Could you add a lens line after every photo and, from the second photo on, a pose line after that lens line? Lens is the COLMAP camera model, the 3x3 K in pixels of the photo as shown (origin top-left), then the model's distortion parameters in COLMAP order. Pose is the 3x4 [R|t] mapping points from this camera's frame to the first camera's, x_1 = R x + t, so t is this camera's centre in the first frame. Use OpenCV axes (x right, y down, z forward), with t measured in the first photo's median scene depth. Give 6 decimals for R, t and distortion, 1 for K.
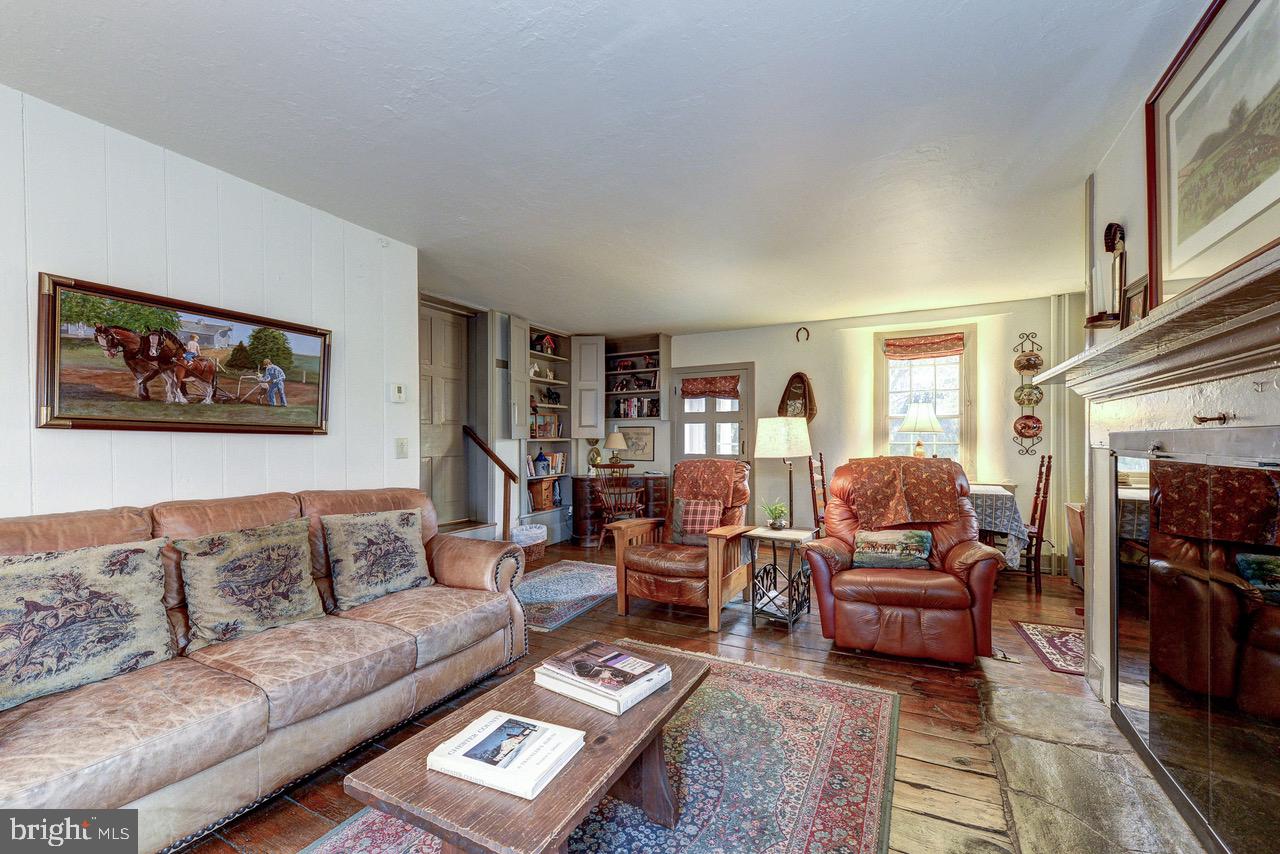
lens RADIAL K [[502.6, 0, 642.2], [0, 502.6, 441.6], [0, 0, 1]] dist [-0.000440, -0.000087]
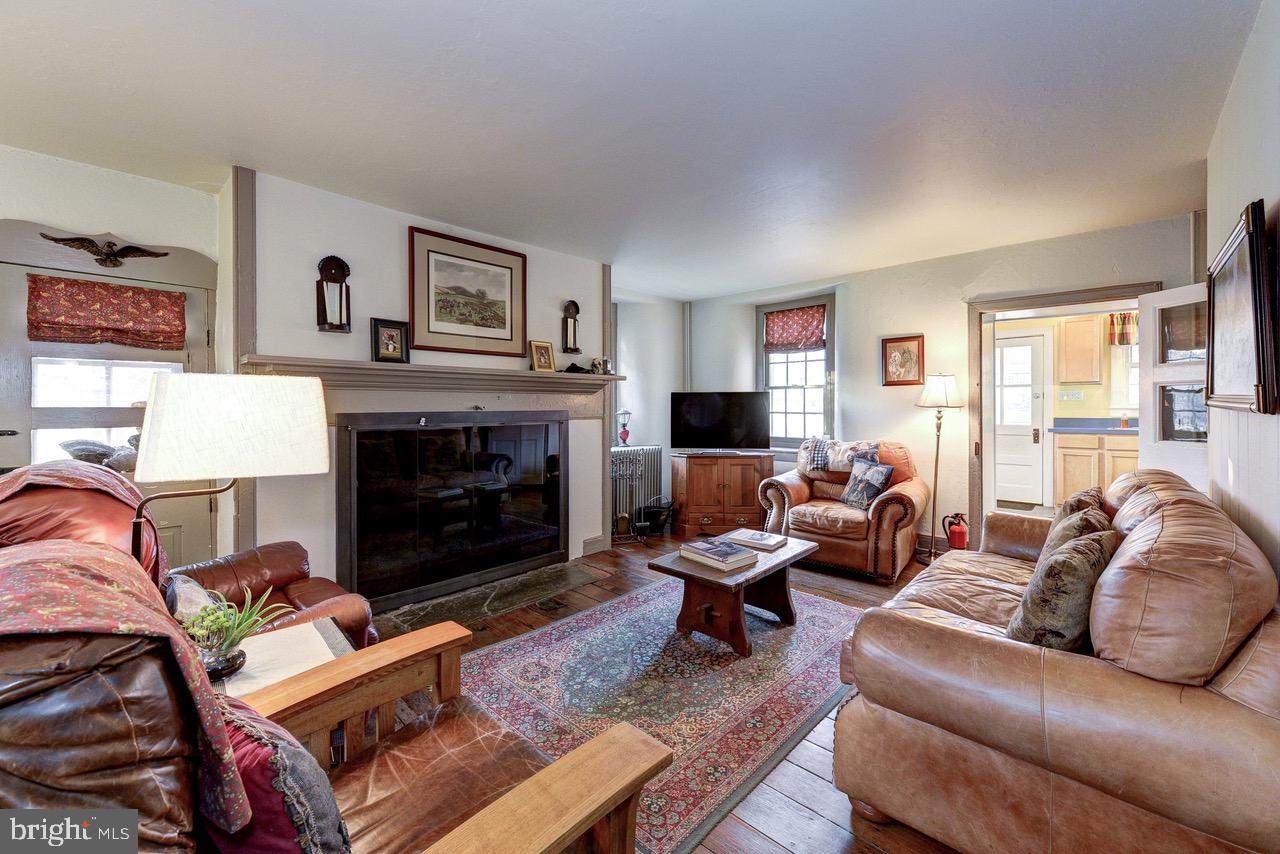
lens RADIAL K [[520.4, 0, 636.9], [0, 520.4, 409.5], [0, 0, 1]] dist [-0.001275, -0.000117]
pose [[-0.966665, 0.003193, 0.256024, -0.083878], [0.004292, 0.999984, 0.003735, -0.013563], [-0.256008, 0.004710, -0.966663, 0.871776]]
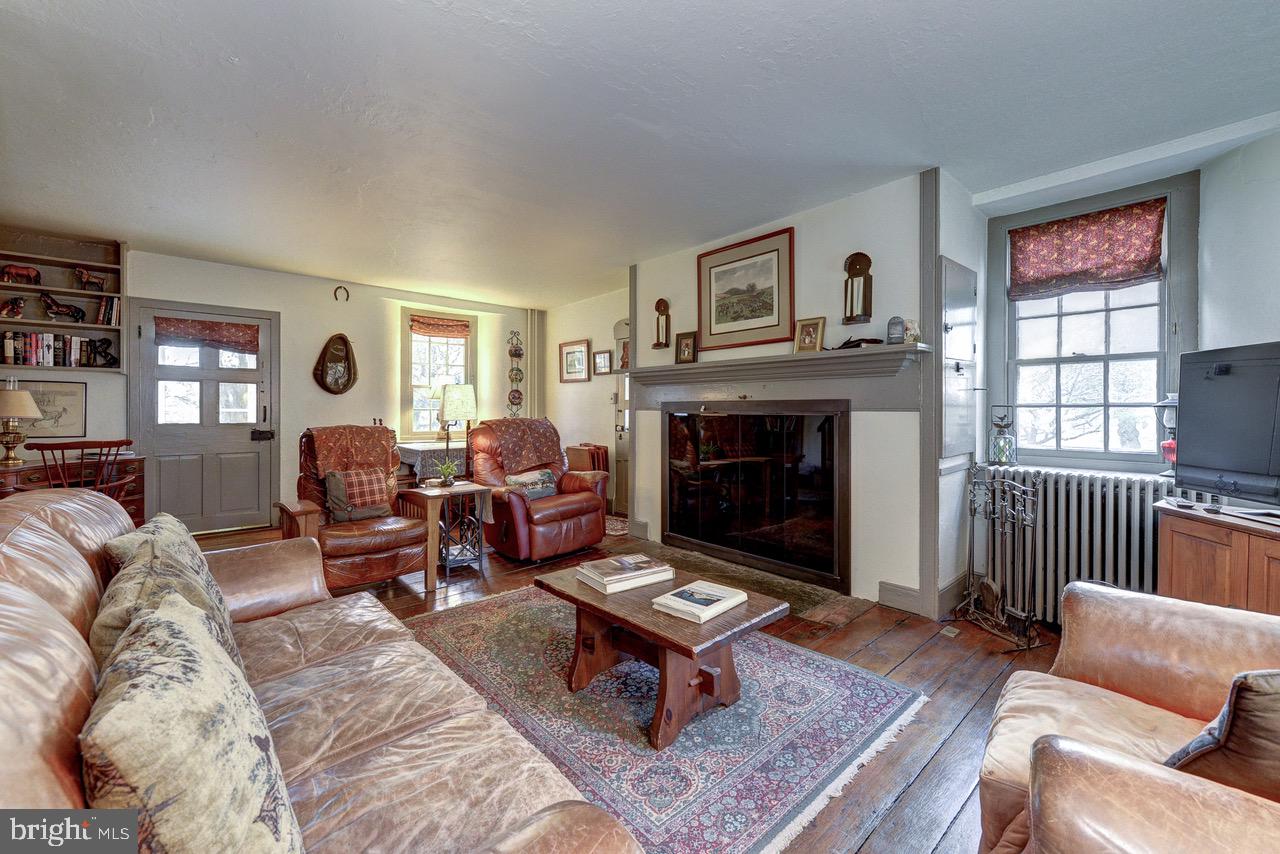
lens RADIAL K [[520.4, 0, 636.9], [0, 520.4, 409.5], [0, 0, 1]] dist [-0.001275, -0.000117]
pose [[0.345170, 0.001103, 0.938539, -0.440844], [-0.003058, 0.999995, -0.000051, 0.003720], [-0.938535, -0.002852, 0.345172, 0.147396]]
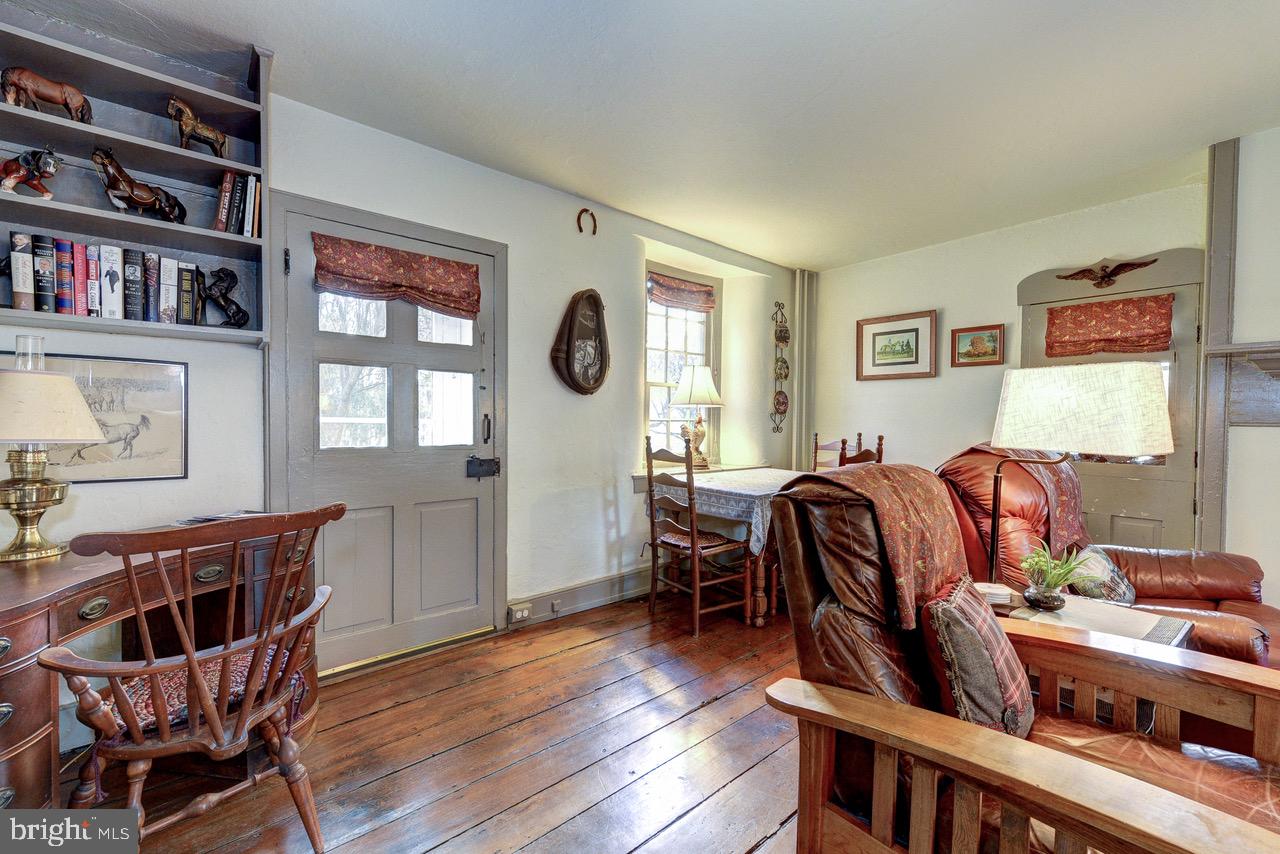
lens RADIAL K [[519.0, 0, 640.0], [0, 519.0, 427.0], [0, 0, 1]] dist [-0.000222, -0.000318]
pose [[0.354293, -0.012179, 0.935055, -0.212004], [-0.007322, 0.999848, 0.015797, 0.002929], [-0.935106, -0.012443, 0.354150, 0.795613]]
